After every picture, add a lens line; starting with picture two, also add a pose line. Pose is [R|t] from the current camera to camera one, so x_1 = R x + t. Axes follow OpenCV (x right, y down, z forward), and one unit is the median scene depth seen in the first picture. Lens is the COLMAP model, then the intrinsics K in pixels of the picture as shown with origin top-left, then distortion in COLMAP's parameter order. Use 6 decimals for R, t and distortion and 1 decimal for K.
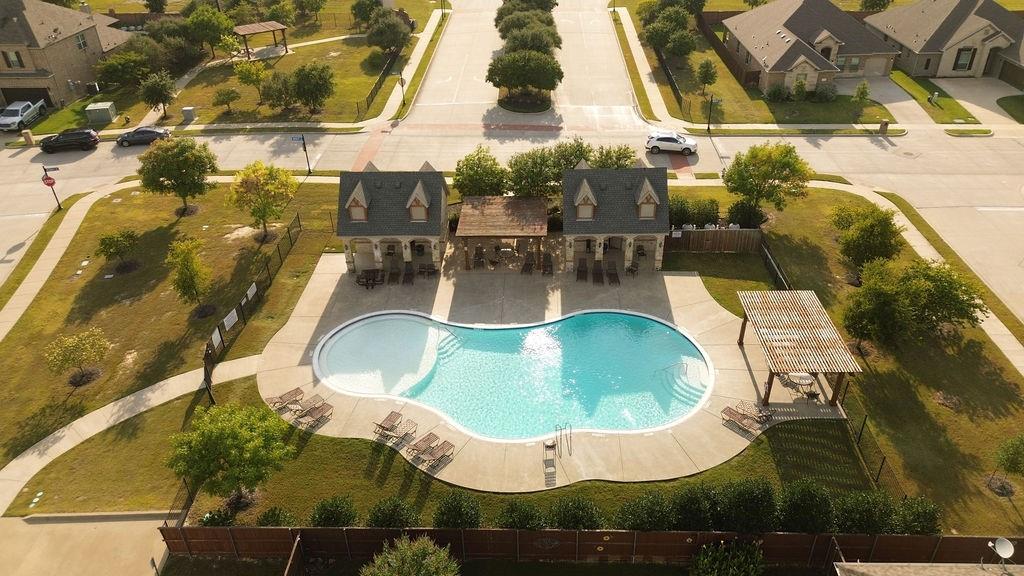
lens RADIAL K [[720.1, 0, 515.1], [0, 720.1, 291.5], [0, 0, 1]] dist [0.025403, -0.008931]
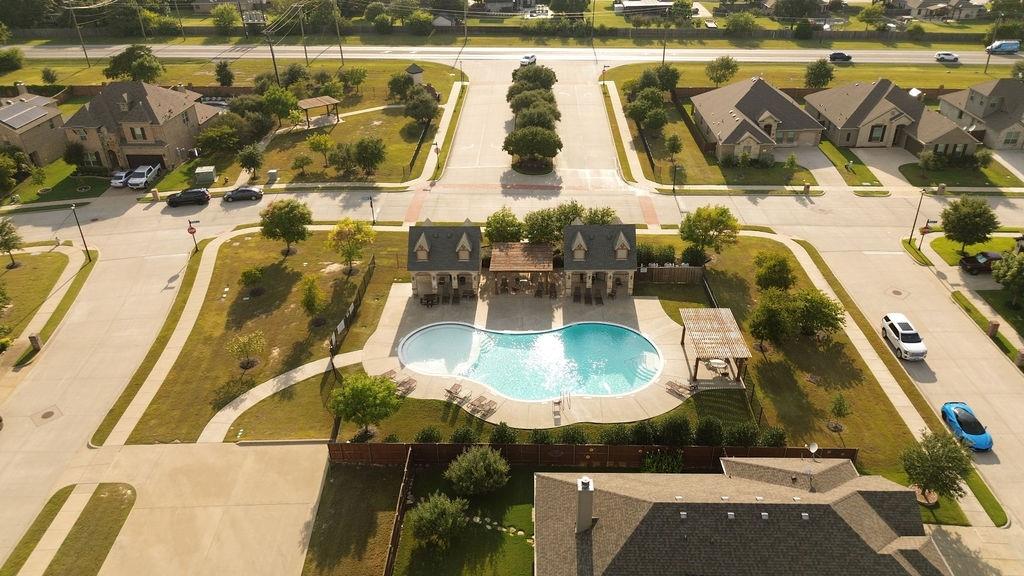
lens RADIAL K [[720.1, 0, 508.9], [0, 720.1, 284.8], [0, 0, 1]] dist [0.025403, -0.008931]
pose [[0.999989, 0.003607, -0.002942, -0.038488], [-0.003760, 0.998542, -0.053842, 0.027536], [0.002743, 0.053852, 0.998545, -0.428669]]
